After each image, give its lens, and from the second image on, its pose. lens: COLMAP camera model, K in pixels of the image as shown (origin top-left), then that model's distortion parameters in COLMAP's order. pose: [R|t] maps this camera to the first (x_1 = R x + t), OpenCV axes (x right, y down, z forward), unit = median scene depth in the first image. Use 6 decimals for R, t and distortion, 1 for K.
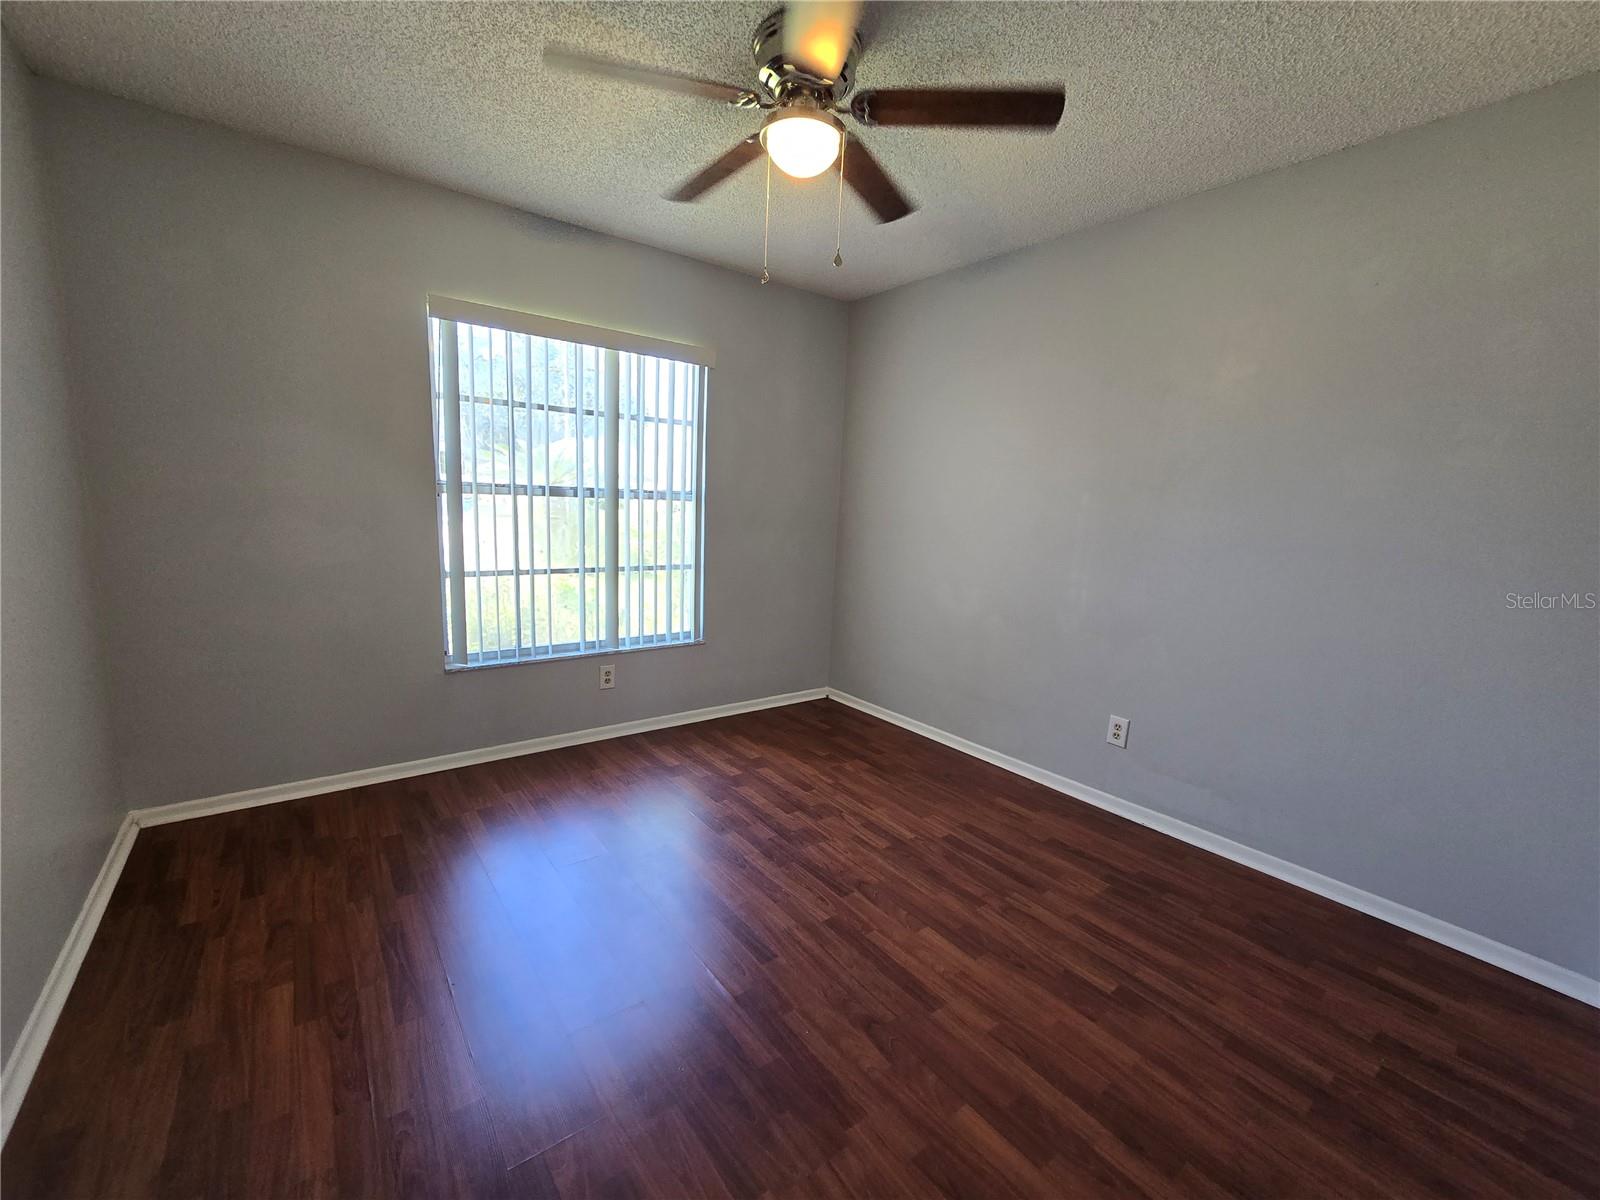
lens RADIAL K [[655.3, 0, 798.0], [0, 655.3, 600.5], [0, 0, 1]] dist [-0.001203, -0.000128]
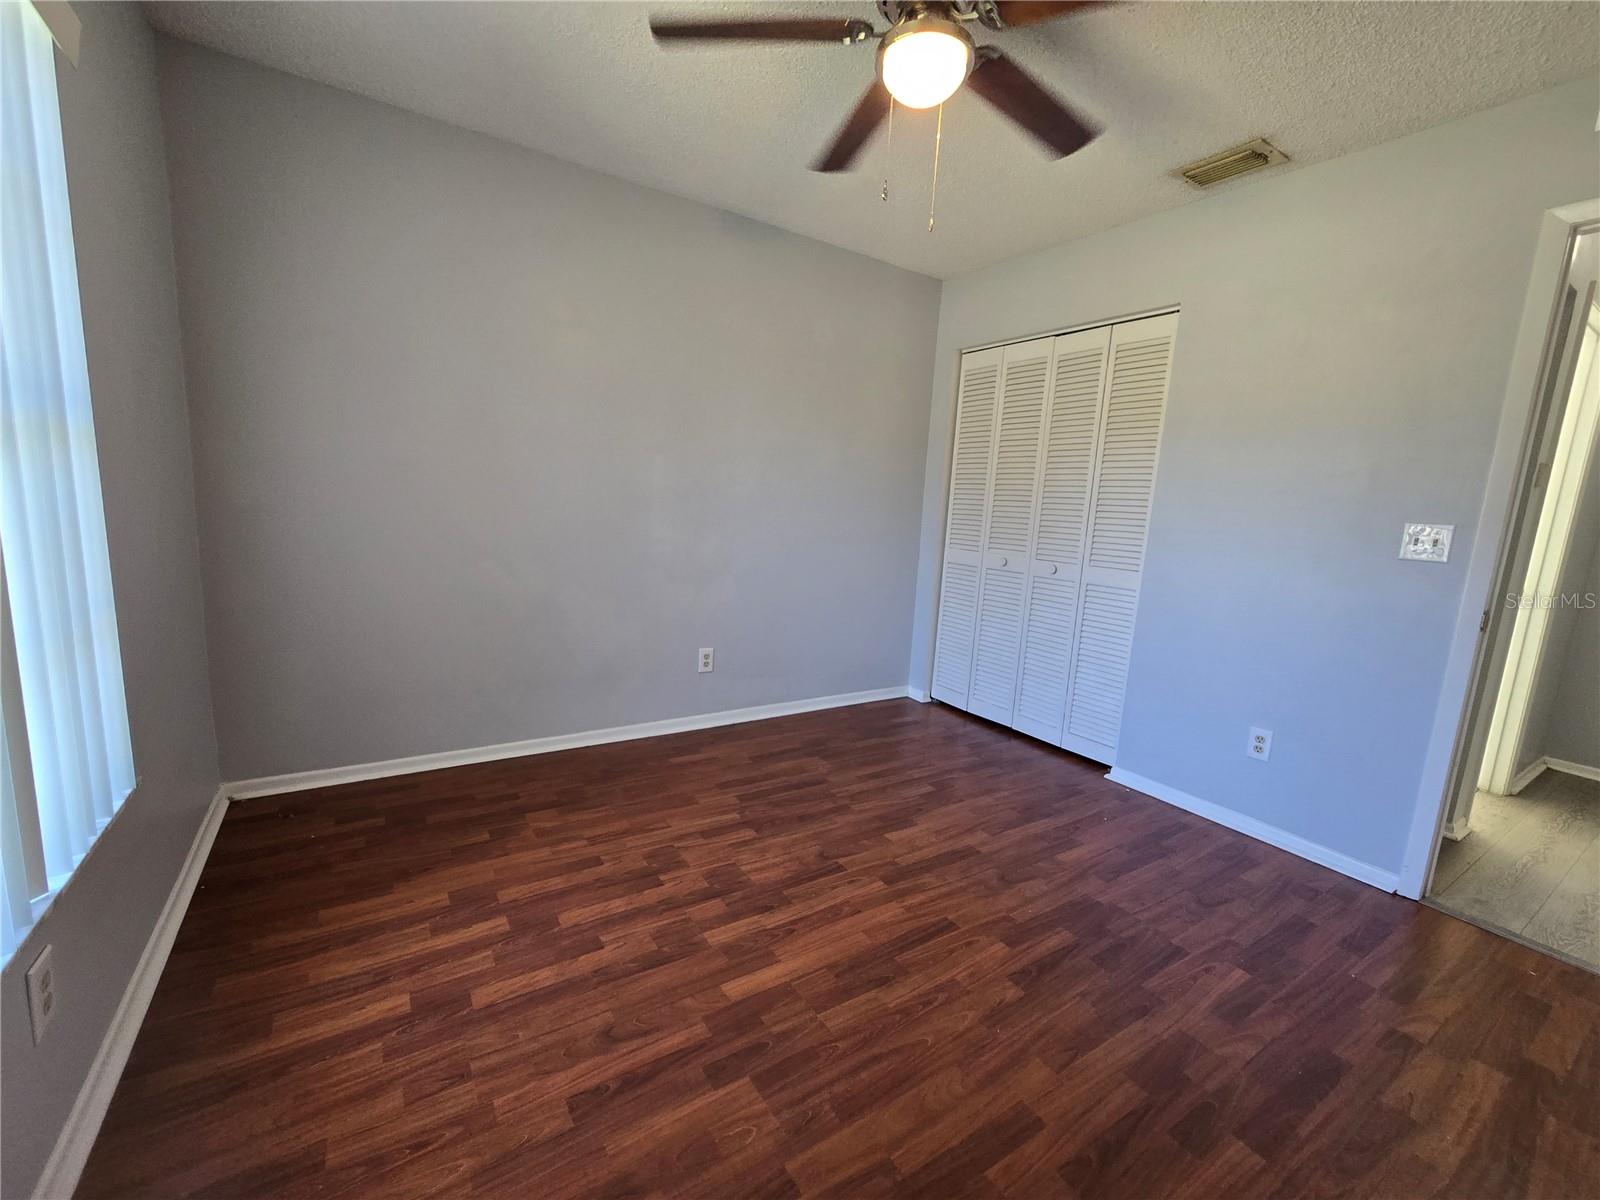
lens RADIAL K [[655.3, 0, 787.6], [0, 655.3, 604.3], [0, 0, 1]] dist [-0.001203, -0.000128]
pose [[0.085820, -0.194041, 0.977232, -0.676795], [0.097218, 0.977801, 0.185616, -0.111427], [-0.991556, 0.079075, 0.102779, 0.769197]]
